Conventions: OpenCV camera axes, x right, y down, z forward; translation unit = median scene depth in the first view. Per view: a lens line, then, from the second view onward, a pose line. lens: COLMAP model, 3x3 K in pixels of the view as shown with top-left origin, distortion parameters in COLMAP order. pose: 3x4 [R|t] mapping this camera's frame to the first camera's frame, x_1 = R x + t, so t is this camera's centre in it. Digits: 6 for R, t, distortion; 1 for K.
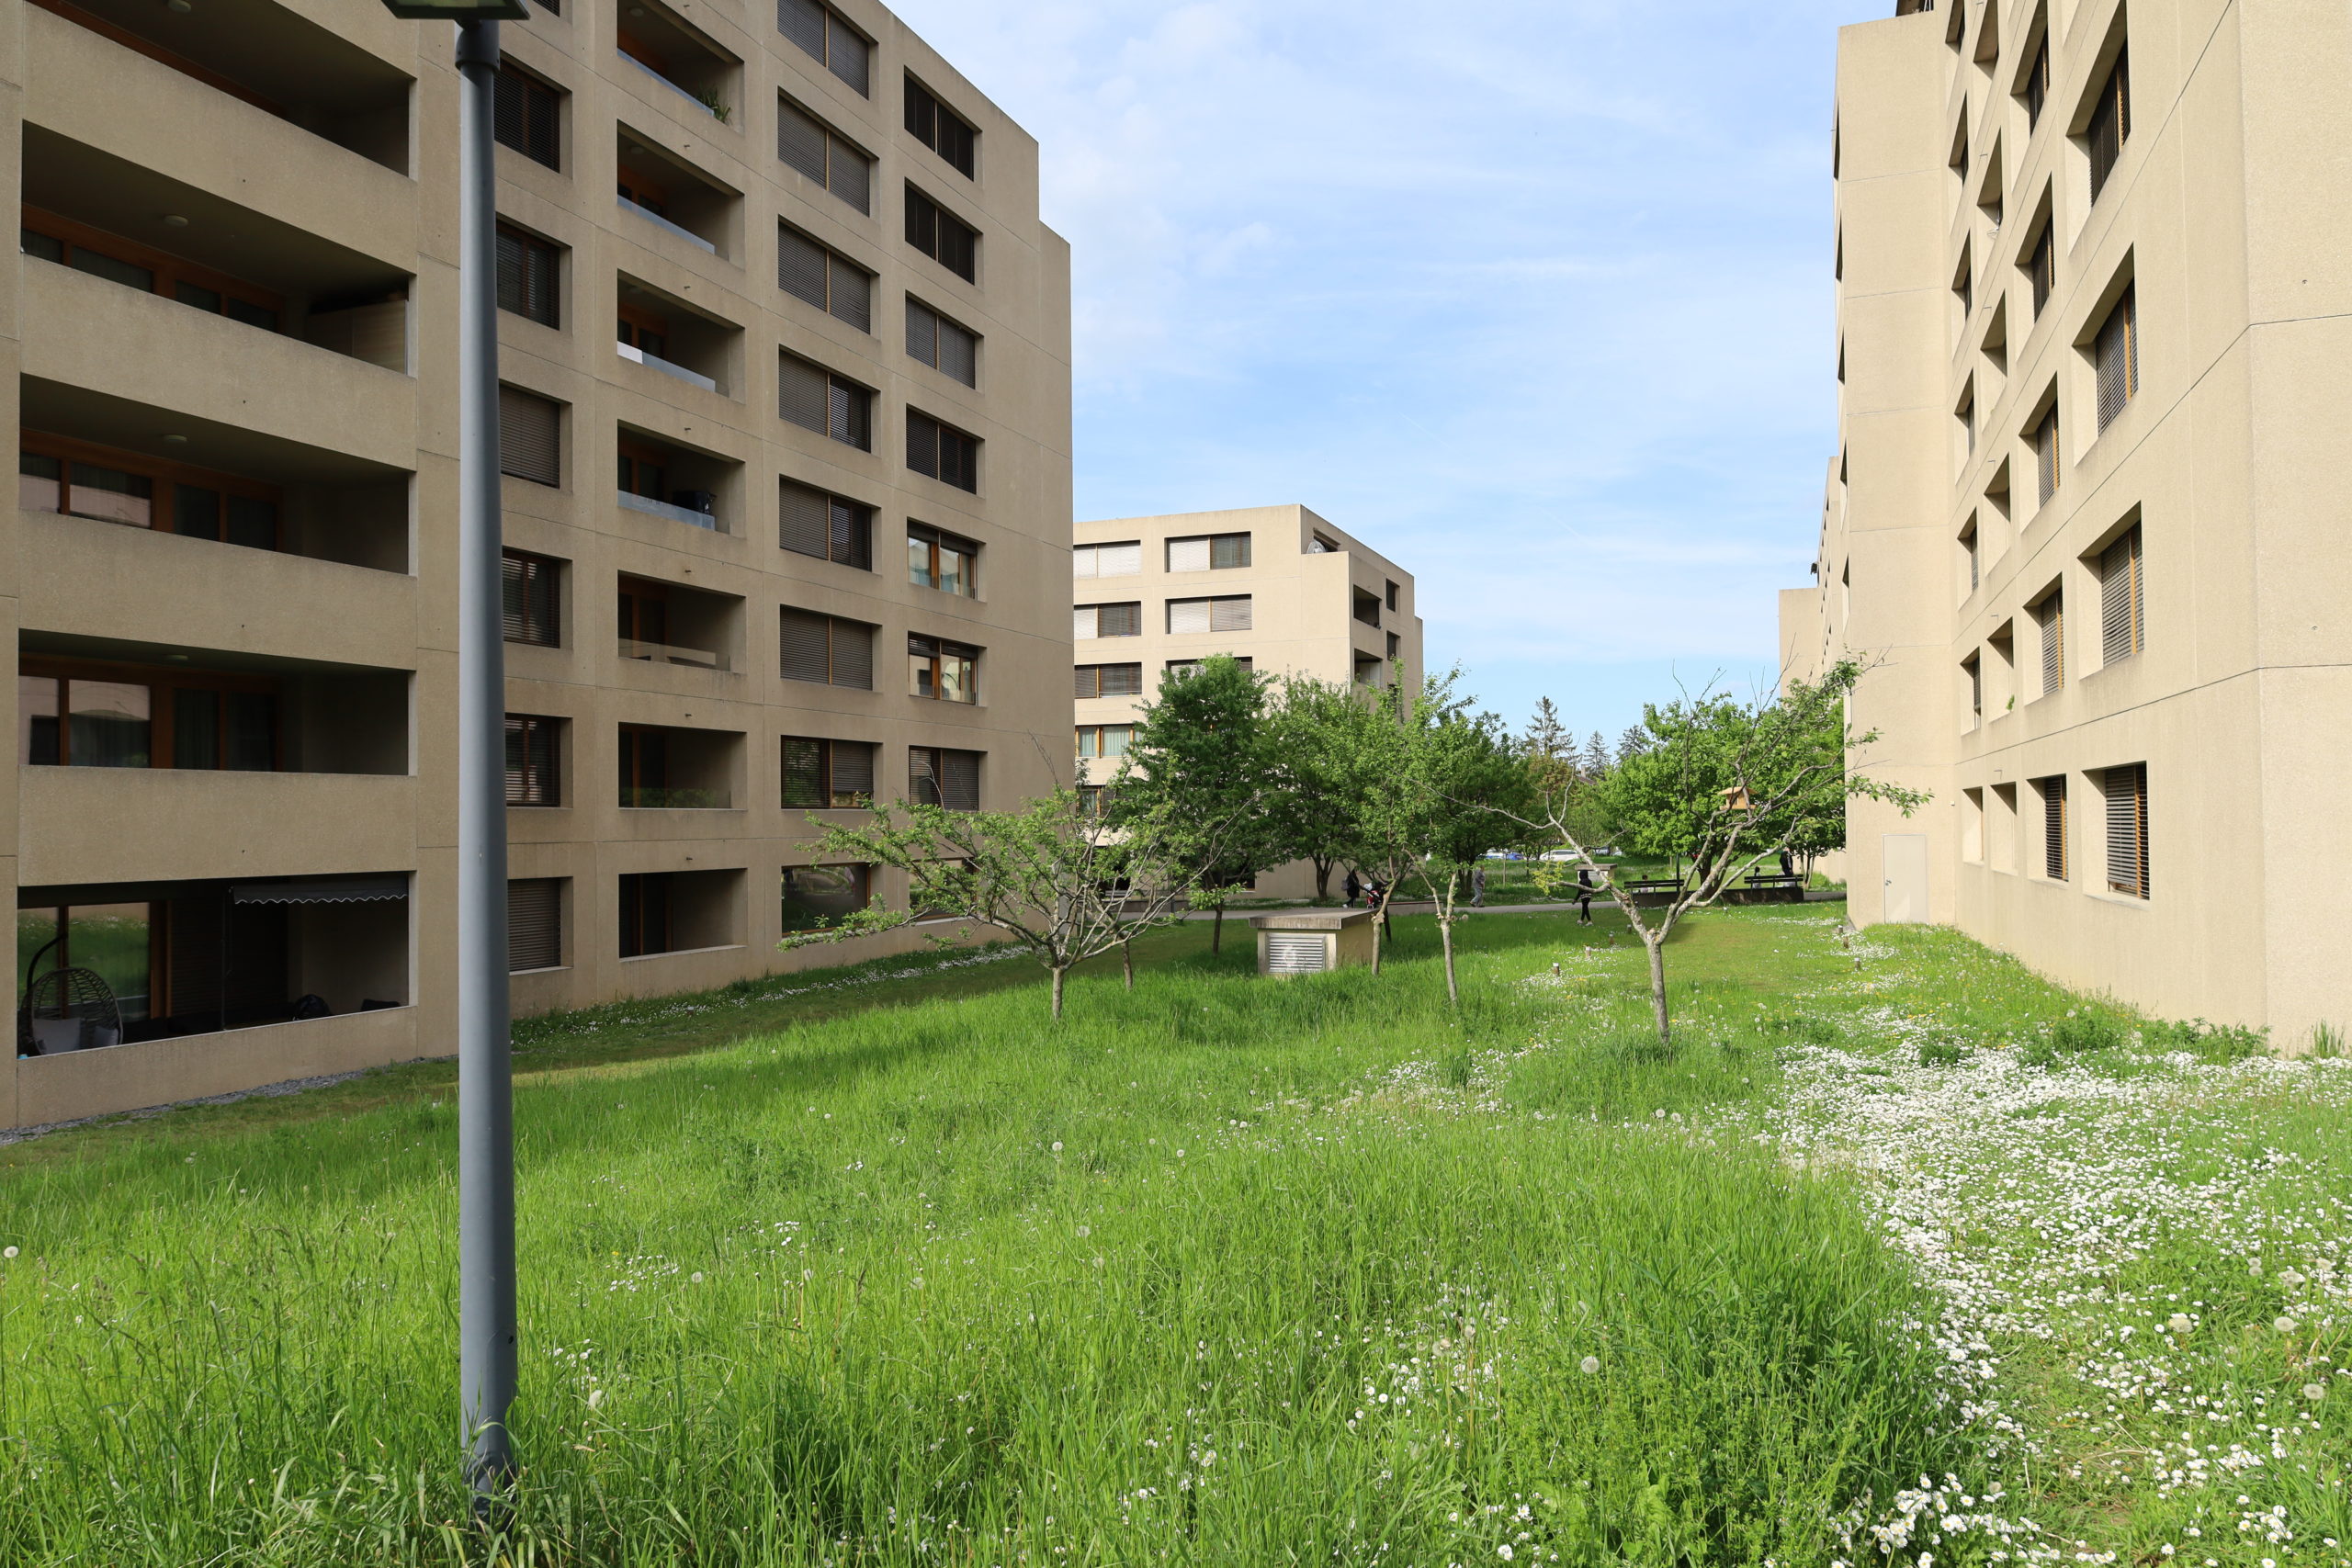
lens RADIAL K [[1644.4, 0, 1176.0], [0, 1644.4, 784.0], [0, 0, 1]] dist [-0.001112, 0.003269]
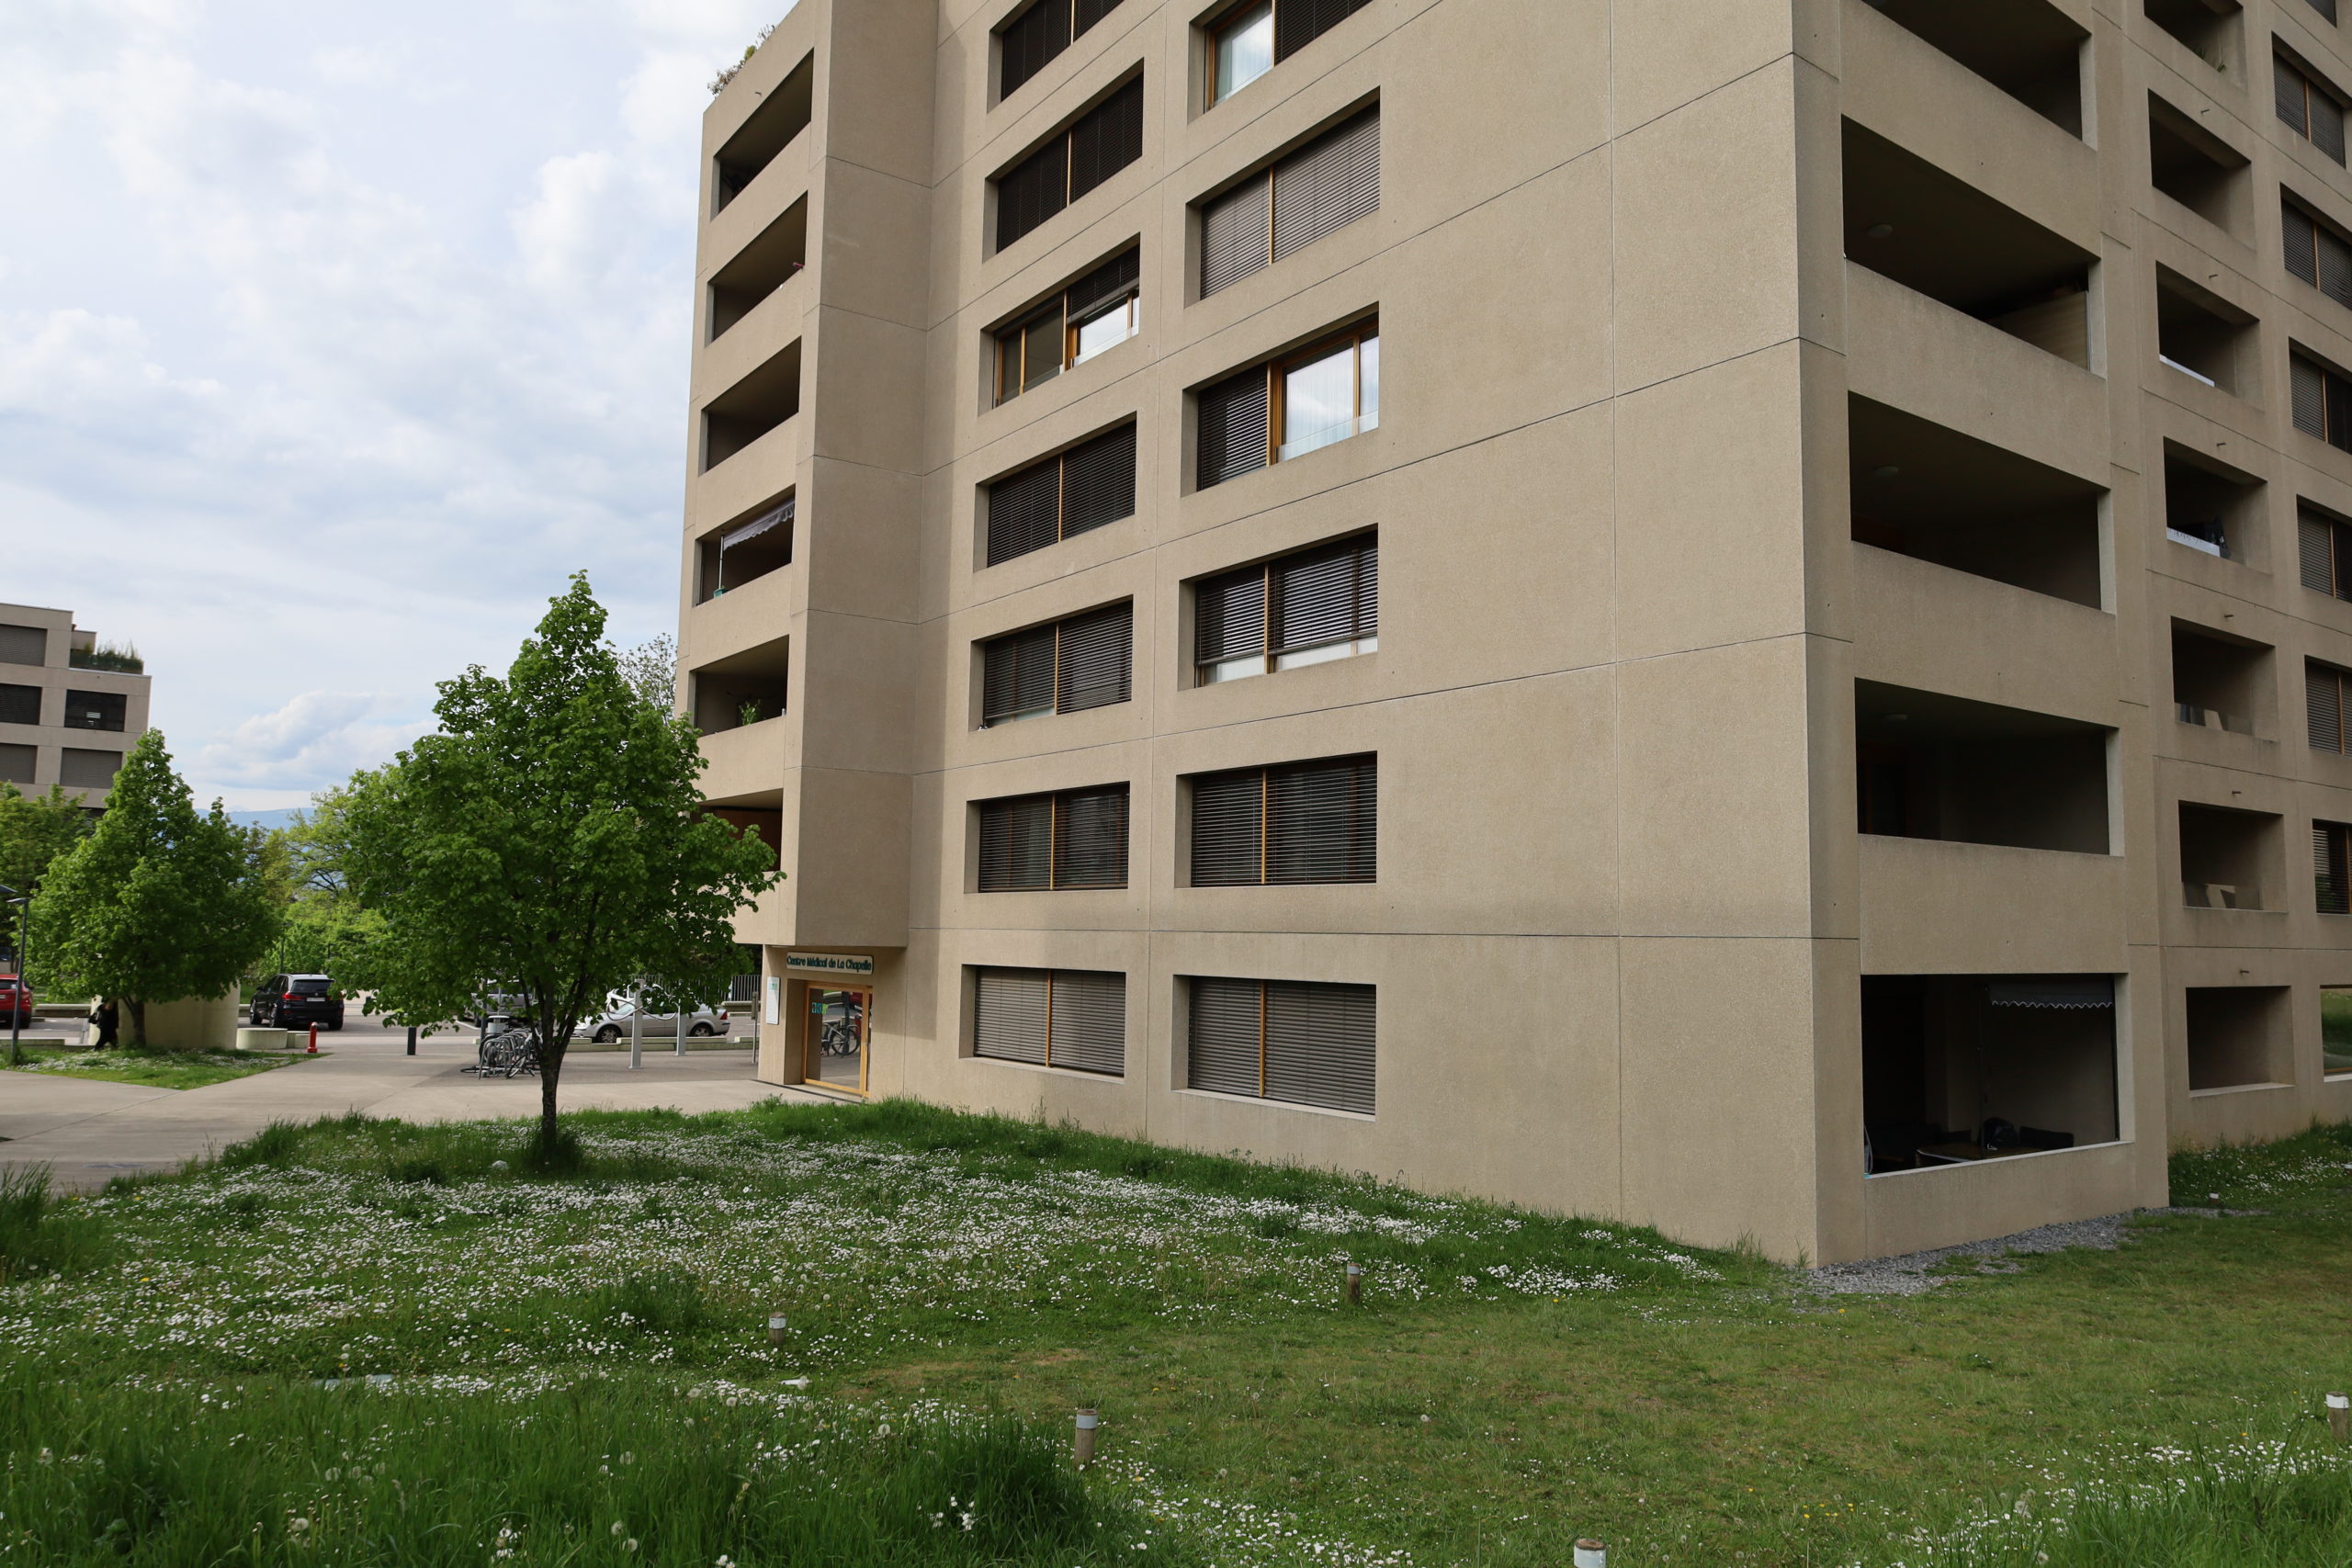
lens RADIAL K [[1628.5, 0, 1176.0], [0, 1628.5, 784.0], [0, 0, 1]] dist [0.001163, -0.000731]
pose [[0.831255, -0.032276, -0.554954, -0.287413], [-0.007494, 0.997572, -0.069244, 0.013120], [0.555841, 0.061718, 0.828994, 0.047498]]
